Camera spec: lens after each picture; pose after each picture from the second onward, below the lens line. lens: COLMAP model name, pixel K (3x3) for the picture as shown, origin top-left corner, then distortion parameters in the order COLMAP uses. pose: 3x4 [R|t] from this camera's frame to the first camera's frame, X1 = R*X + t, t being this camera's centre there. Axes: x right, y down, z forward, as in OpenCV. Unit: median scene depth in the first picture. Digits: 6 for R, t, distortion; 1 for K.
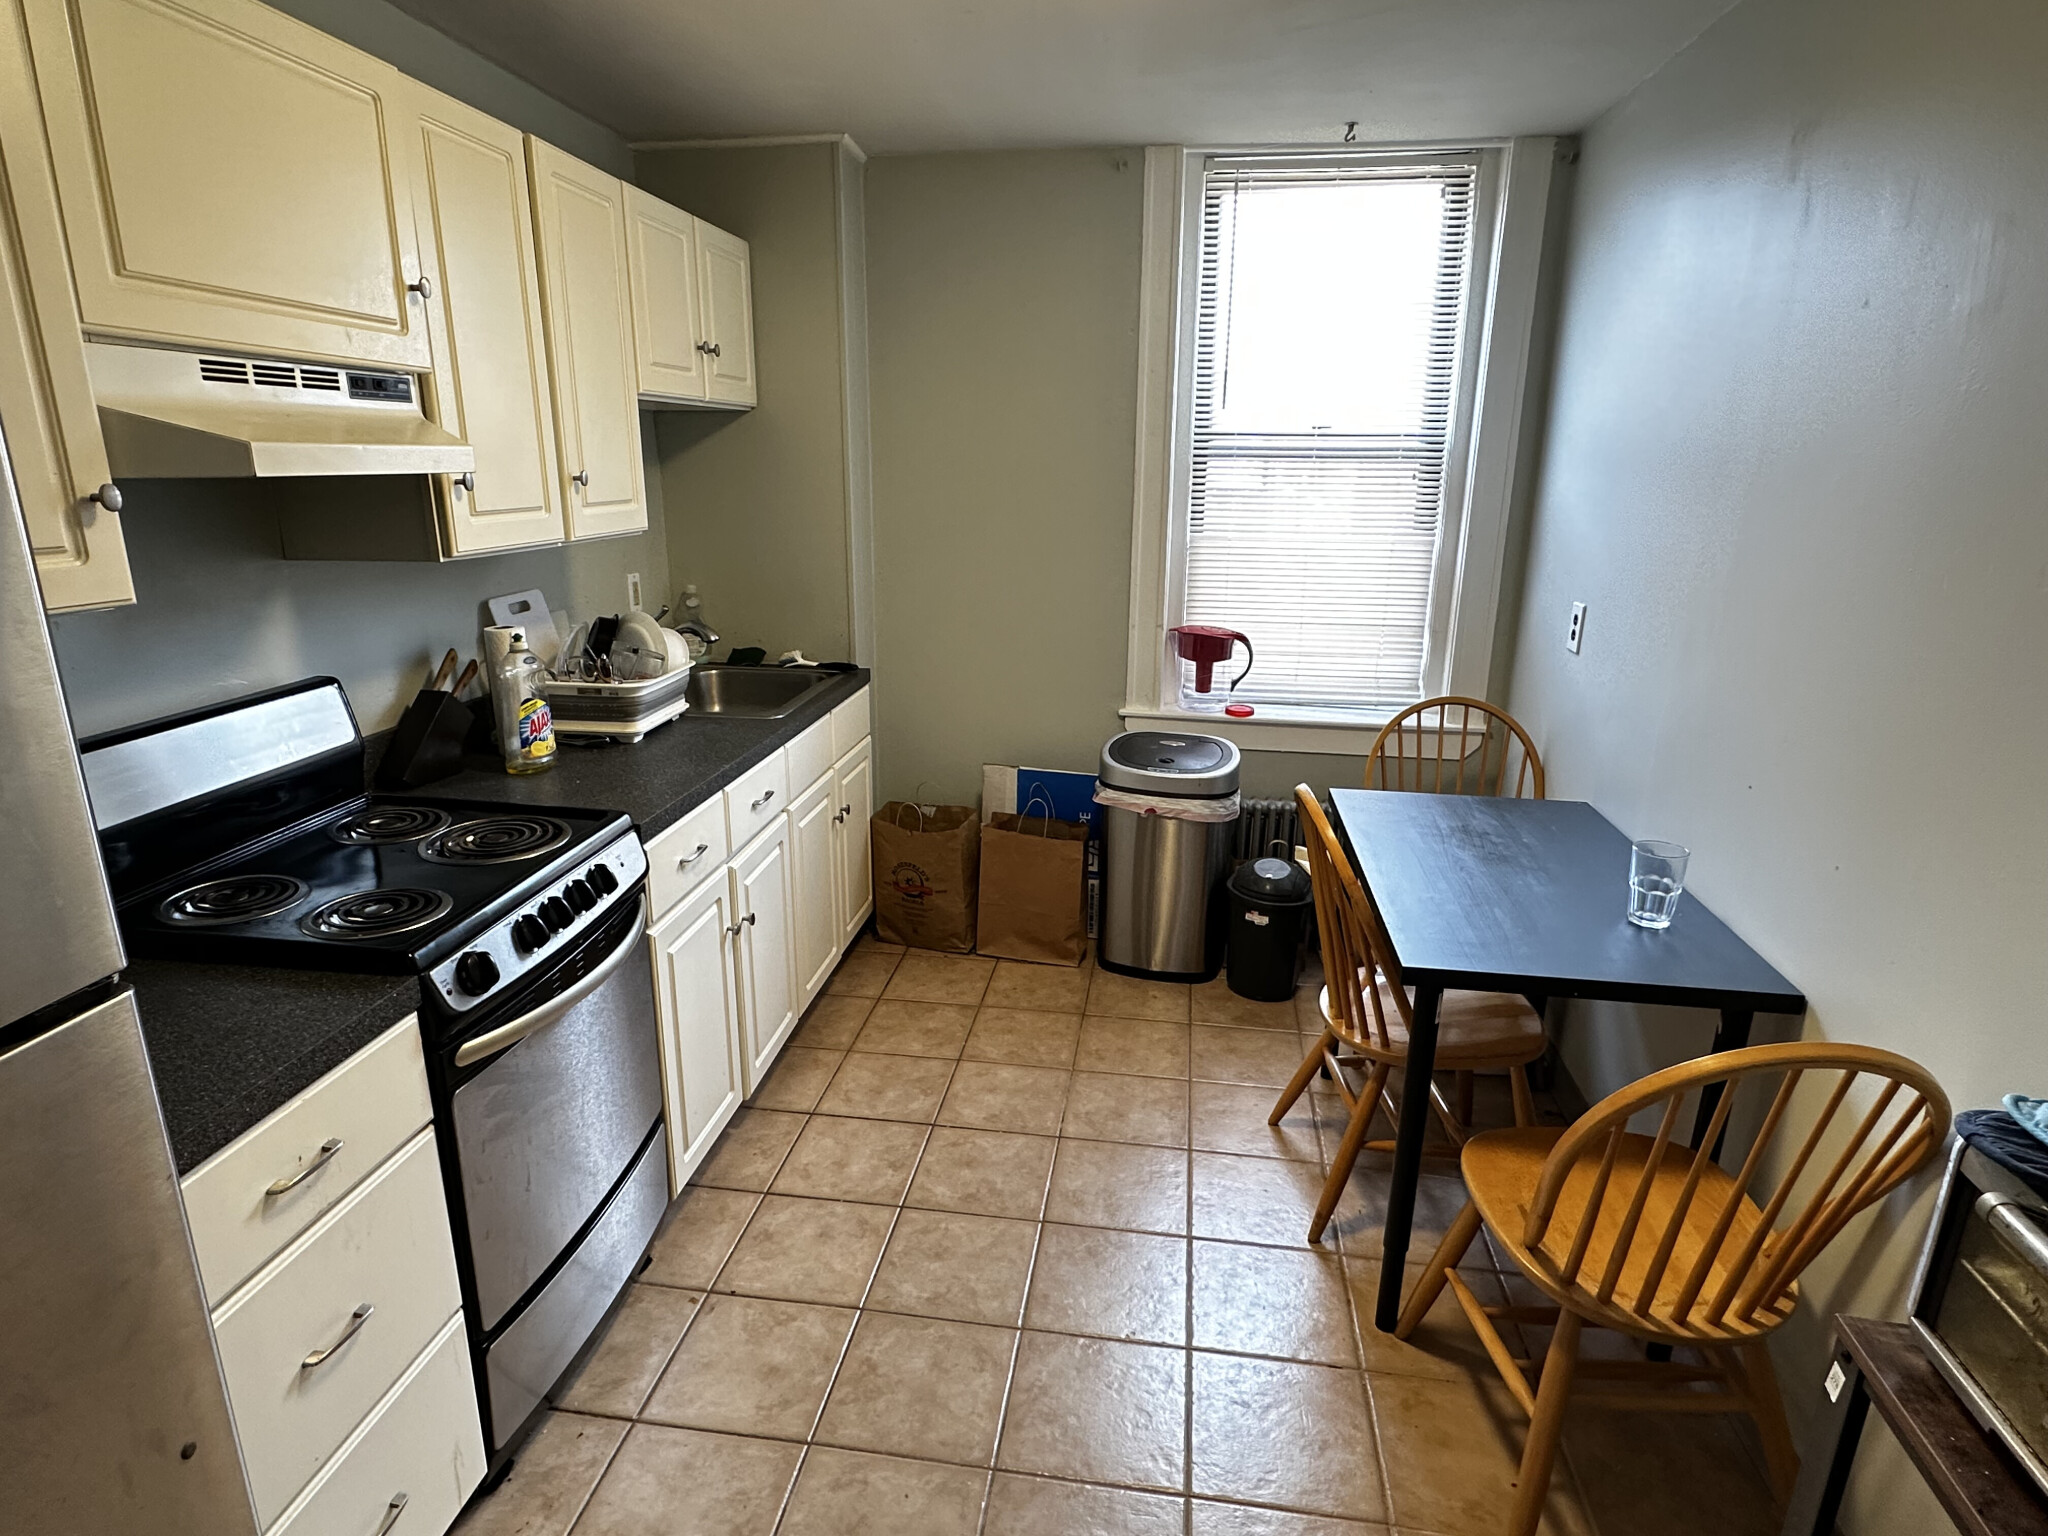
lens RADIAL K [[1118.0, 0, 1023.8], [0, 1118.0, 769.8], [0, 0, 1]] dist [0.005826, 0.000520]
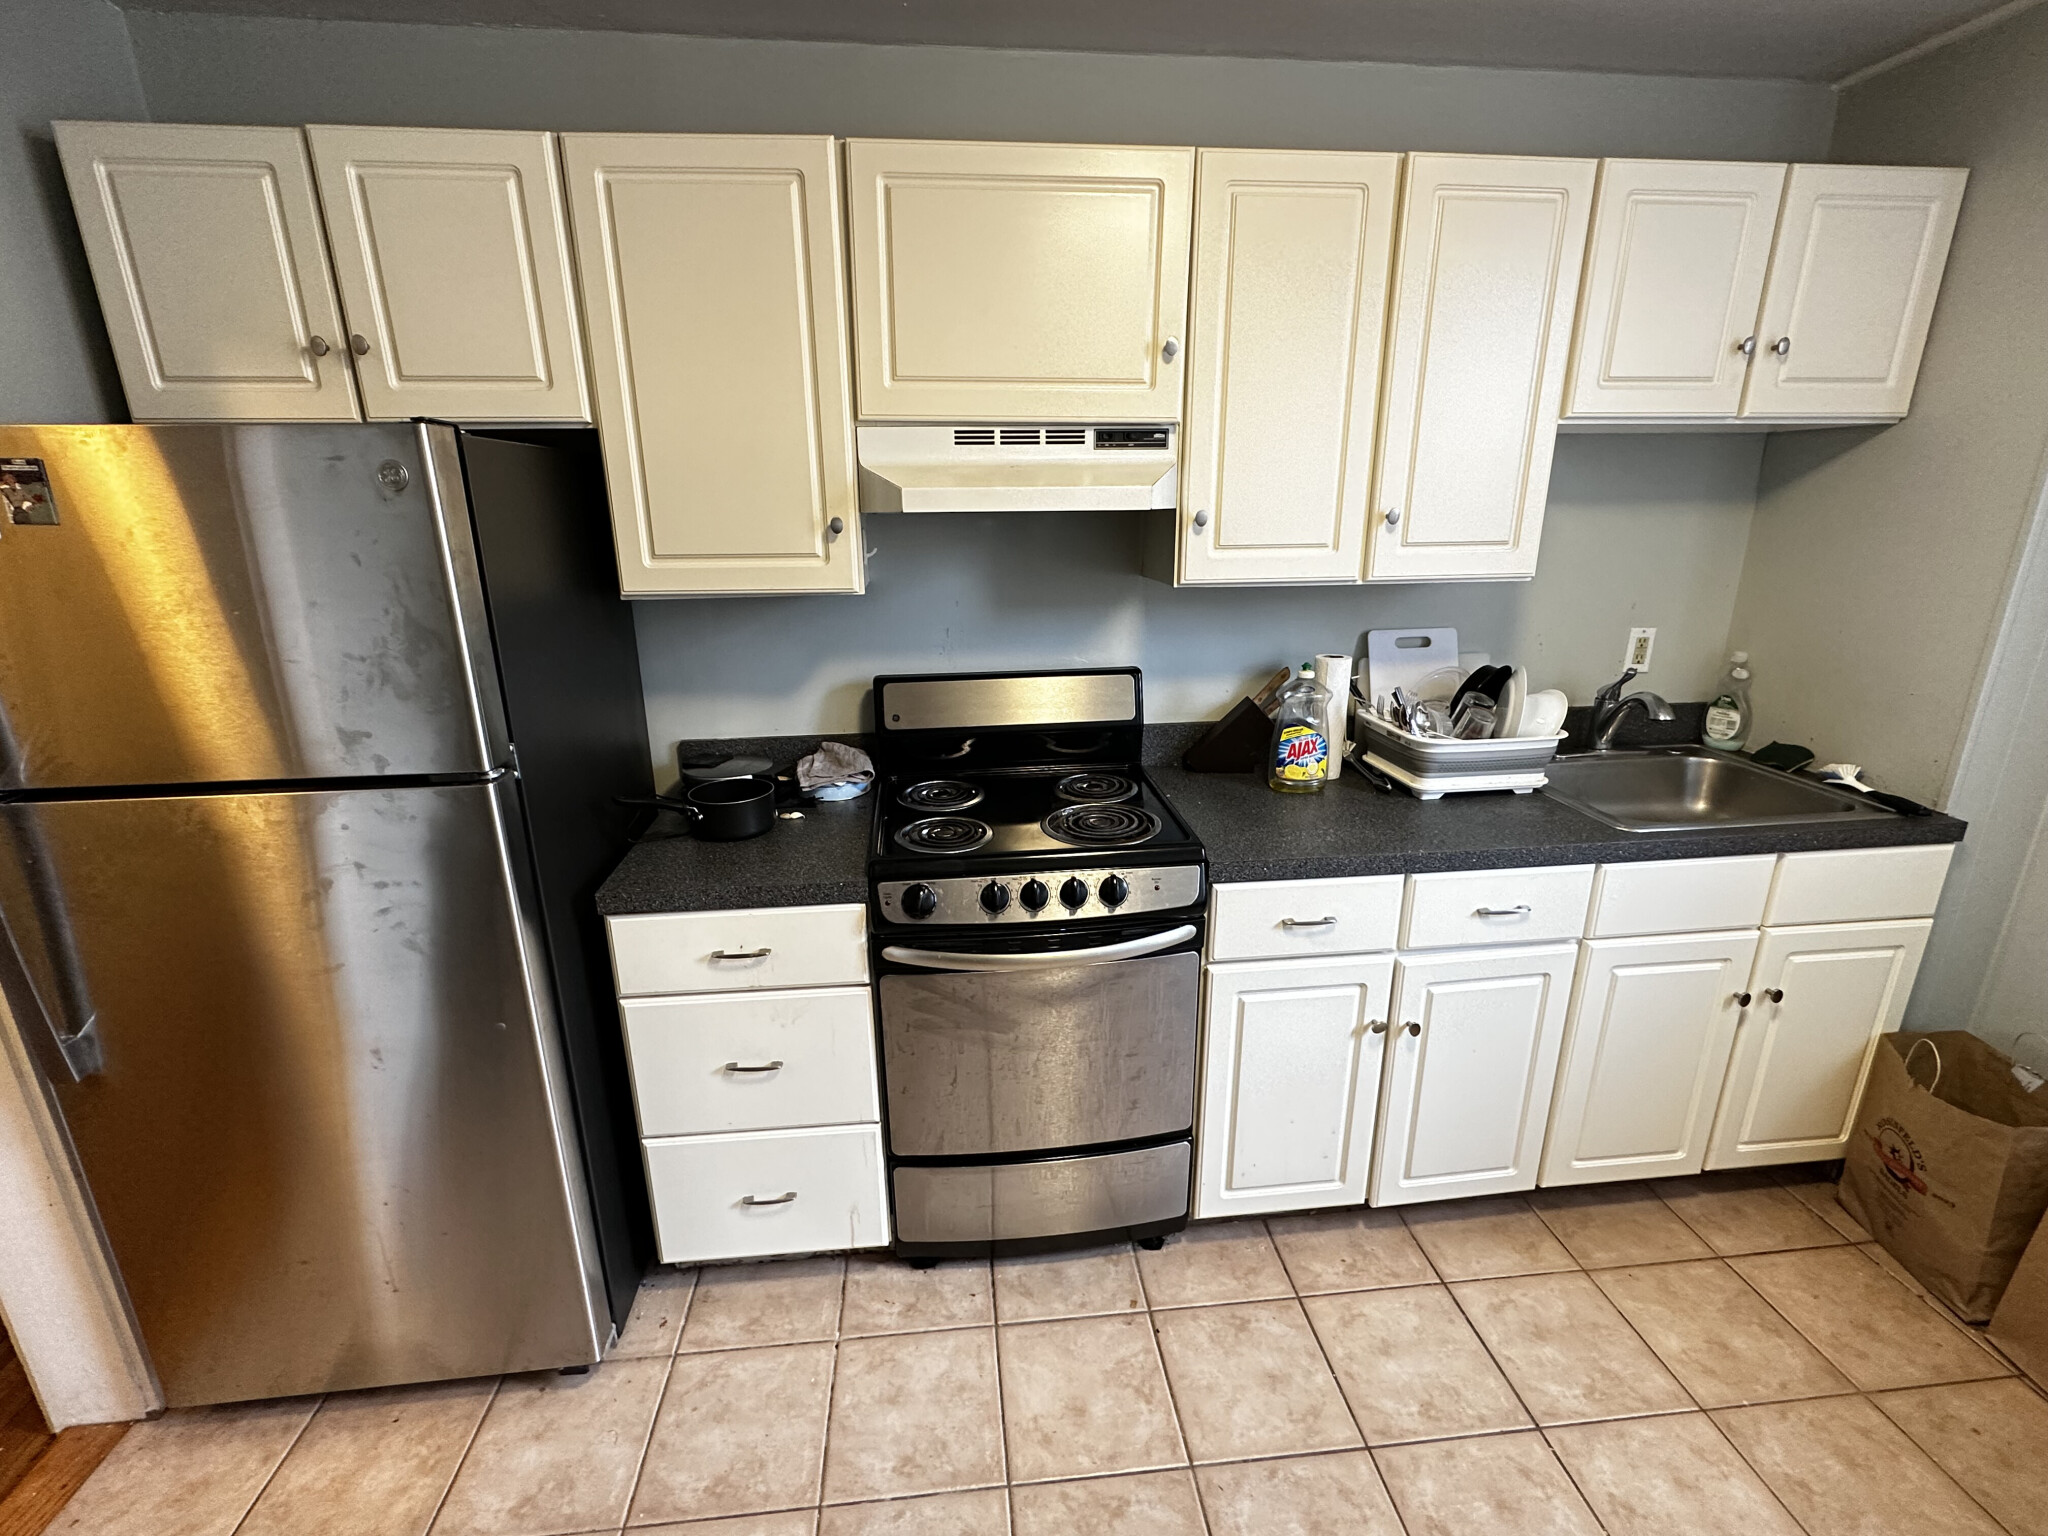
lens RADIAL K [[910.8, 0, 1025.6], [0, 910.8, 770.8], [0, 0, 1]] dist [0.000372, -0.000588]
pose [[0.242556, 0.272683, -0.931027, 0.286417], [-0.252328, 0.944388, 0.210858, -0.128578], [0.936748, 0.183779, 0.297873, 0.472669]]
